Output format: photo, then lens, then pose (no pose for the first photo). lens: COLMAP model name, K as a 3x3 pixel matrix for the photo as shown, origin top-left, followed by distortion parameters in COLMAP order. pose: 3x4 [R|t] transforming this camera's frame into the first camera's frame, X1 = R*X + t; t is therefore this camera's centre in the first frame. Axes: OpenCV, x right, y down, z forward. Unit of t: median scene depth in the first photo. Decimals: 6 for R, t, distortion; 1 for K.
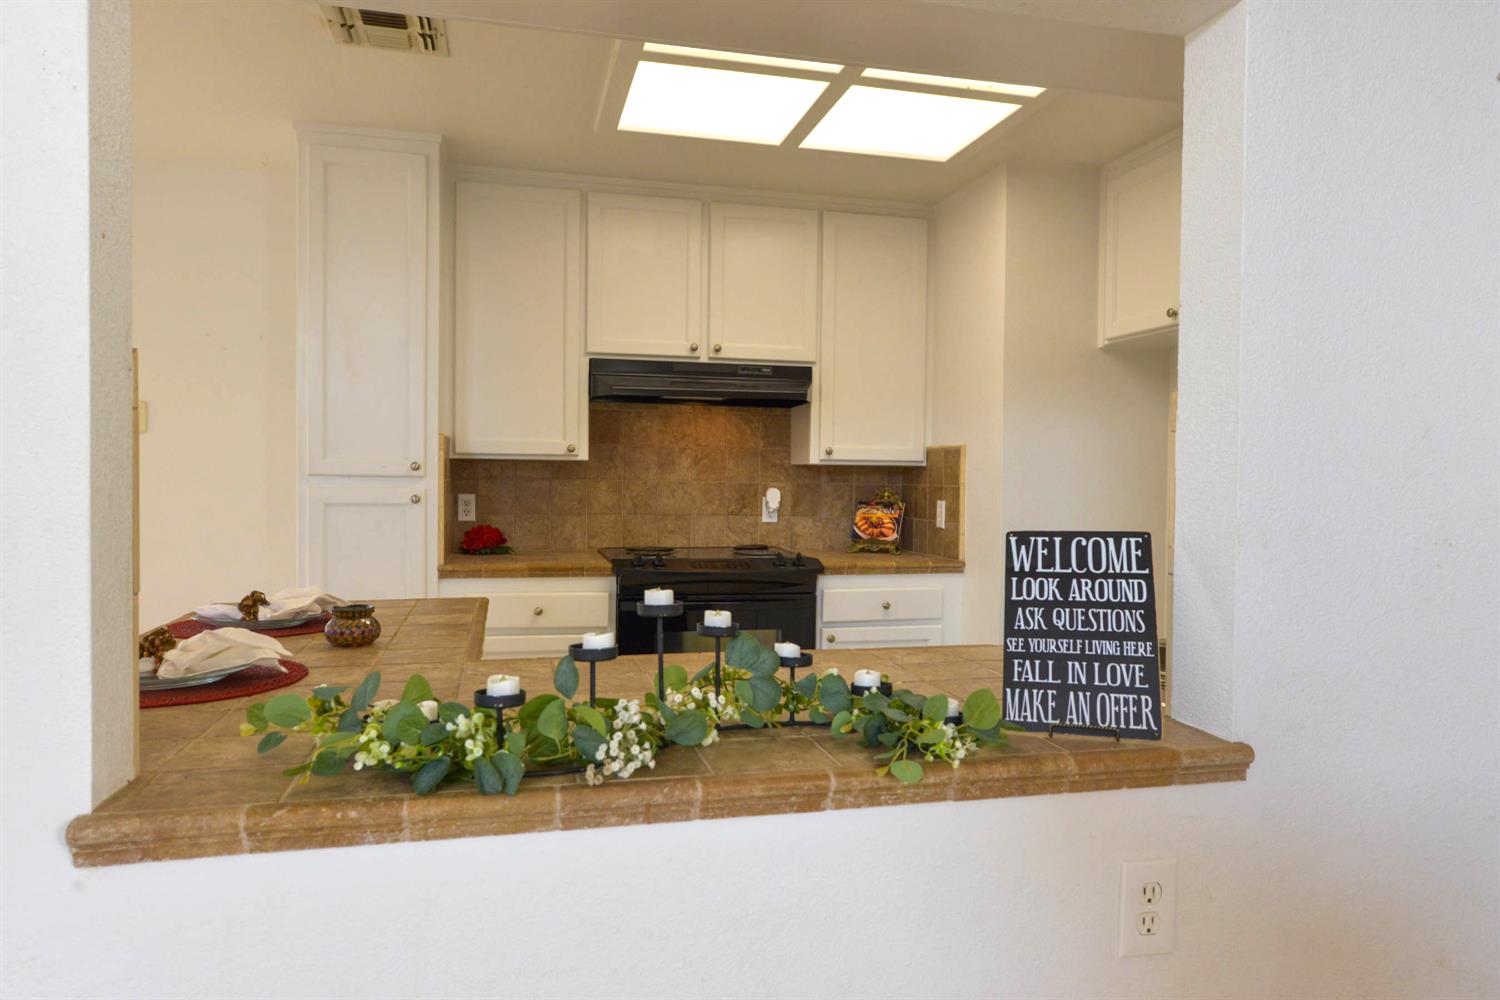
lens RADIAL K [[1002.4, 0, 750.1], [0, 1002.4, 498.9], [0, 0, 1]] dist [0.003708, -0.001665]
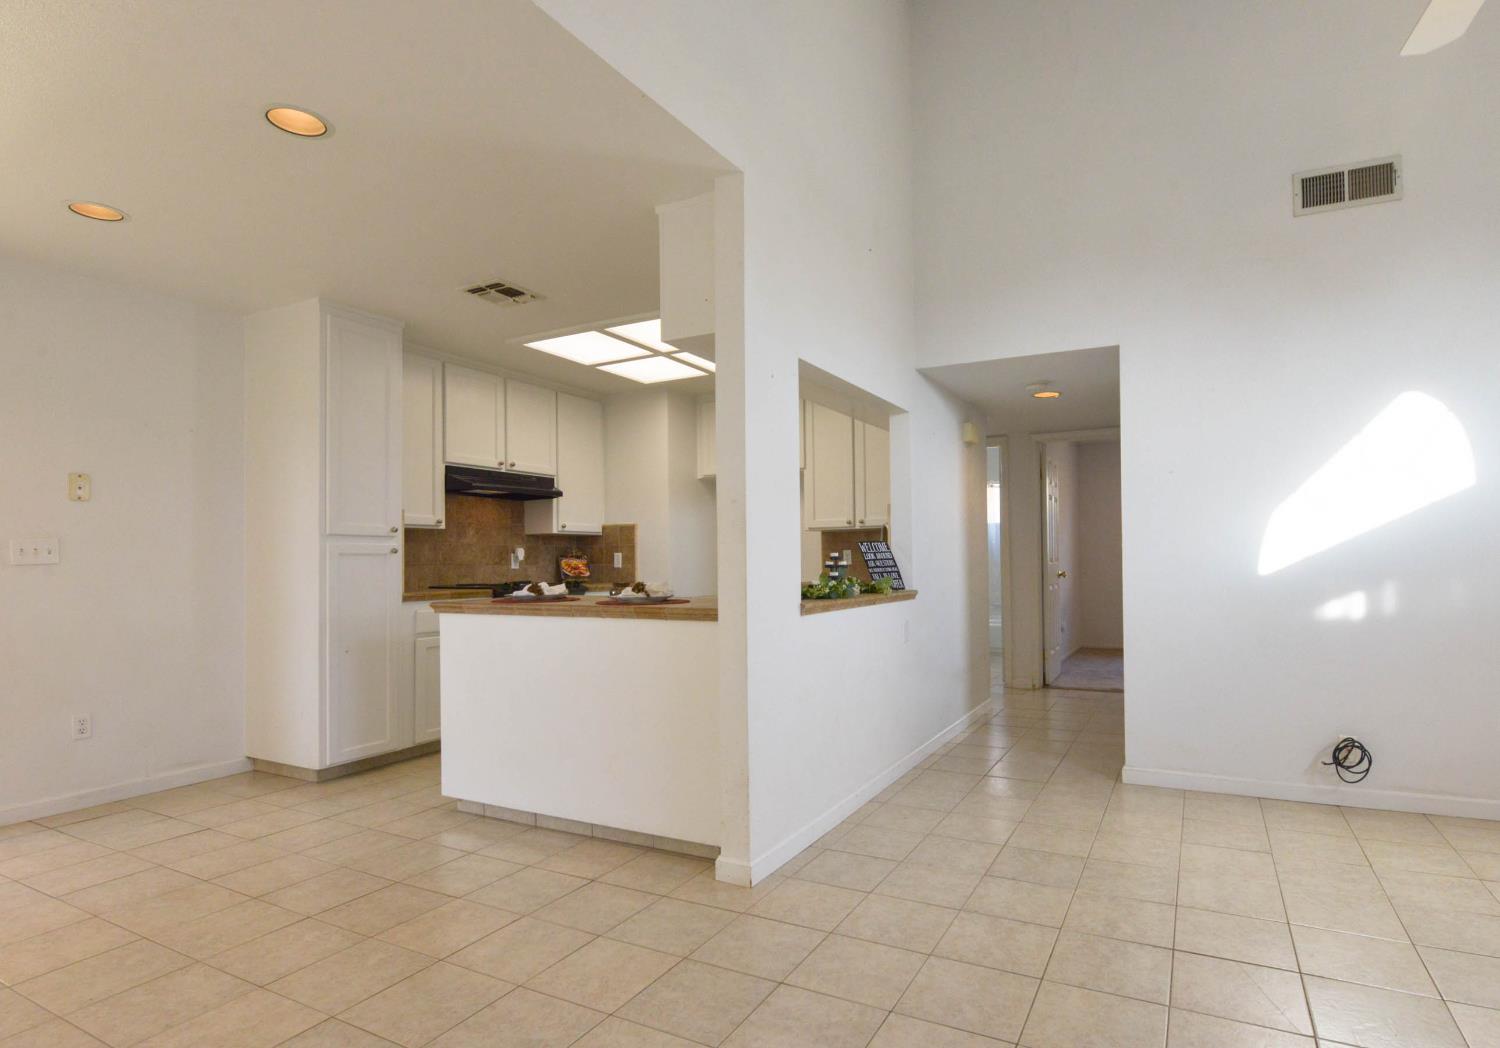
lens RADIAL K [[784.6, 0, 827.9], [0, 784.6, 561.9], [0, 0, 1]] dist [-0.011517, 0.000369]
pose [[0.628884, -0.019981, 0.777242, -0.739286], [0.038203, 0.999256, -0.005222, 0.043057], [-0.776560, 0.032977, 0.629180, -0.250771]]
